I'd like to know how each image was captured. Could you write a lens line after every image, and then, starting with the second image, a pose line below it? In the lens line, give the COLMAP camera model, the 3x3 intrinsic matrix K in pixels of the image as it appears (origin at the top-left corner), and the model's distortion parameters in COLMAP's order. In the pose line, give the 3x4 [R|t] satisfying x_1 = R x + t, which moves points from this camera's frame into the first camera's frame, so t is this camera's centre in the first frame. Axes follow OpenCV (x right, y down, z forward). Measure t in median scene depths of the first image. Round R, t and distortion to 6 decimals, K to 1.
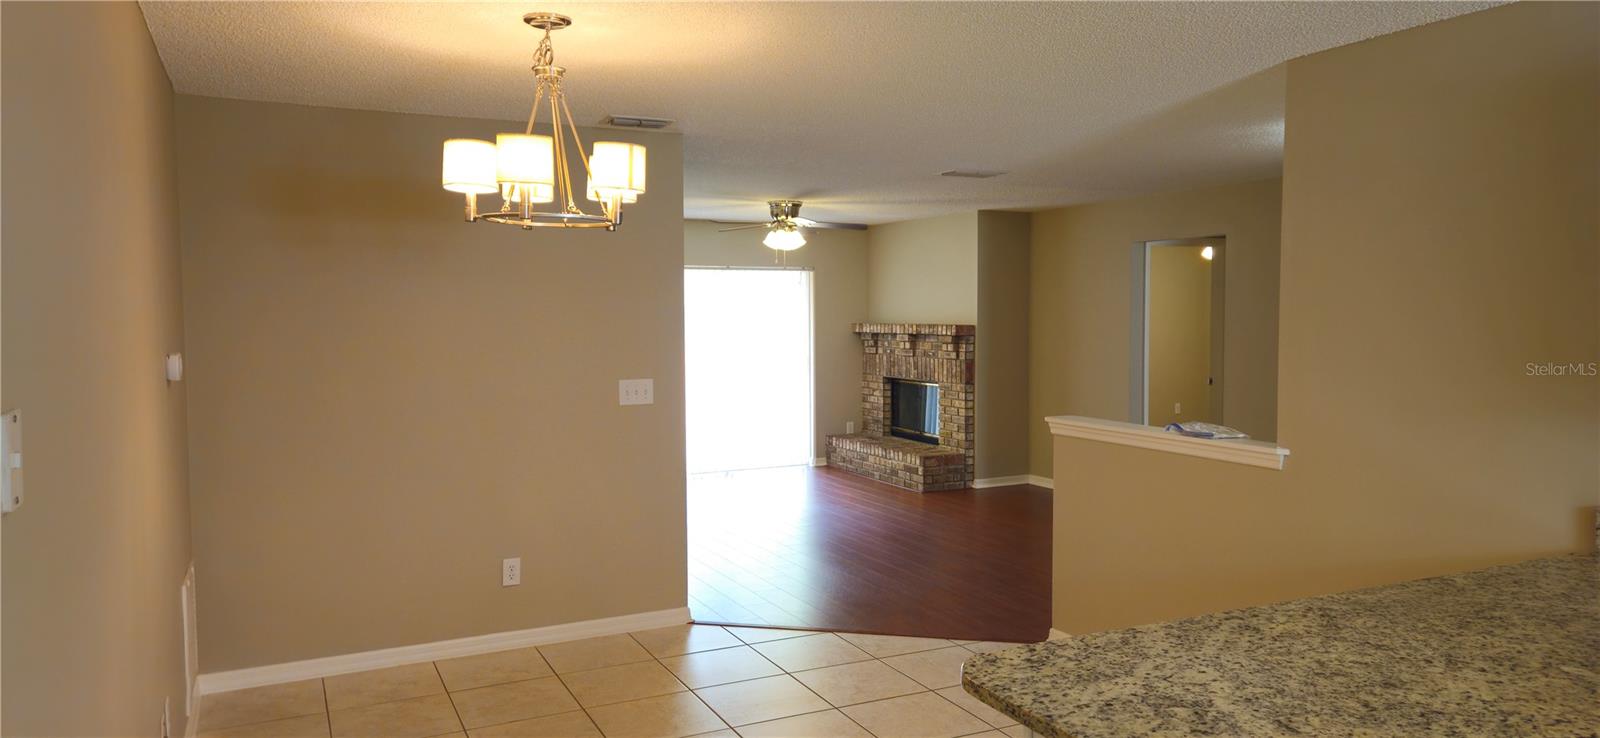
lens RADIAL K [[1070.4, 0, 805.9], [0, 1070.4, 372.6], [0, 0, 1]] dist [0.065377, -0.063317]
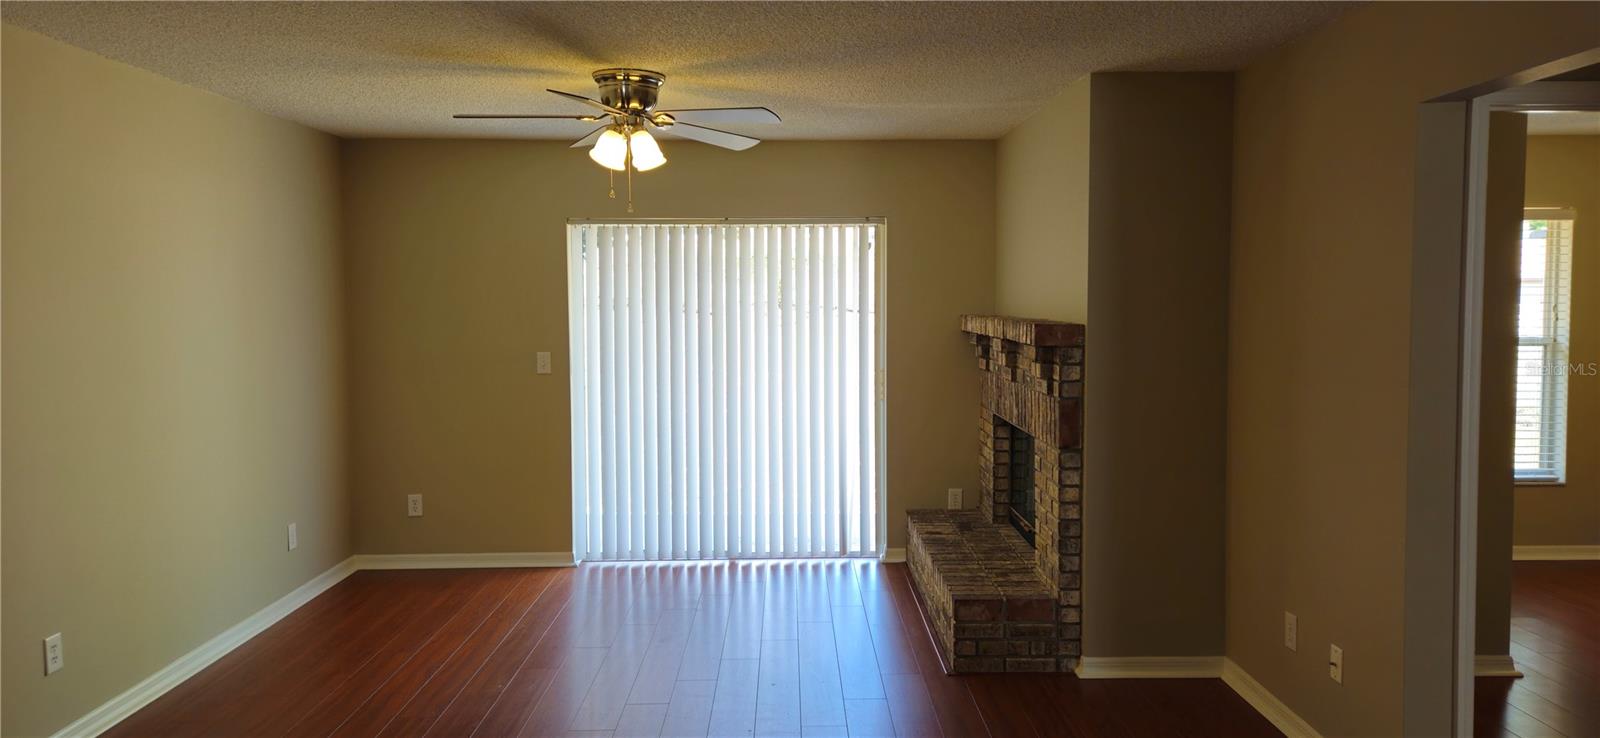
lens RADIAL K [[1064.1, 0, 804.4], [0, 1064.1, 351.1], [0, 0, 1]] dist [0.067474, 0.000563]
pose [[0.903615, 0.027319, -0.427474, 0.244727], [-0.029192, 0.999571, 0.002173, -0.029930], [0.427351, 0.010516, 0.904025, 0.528274]]
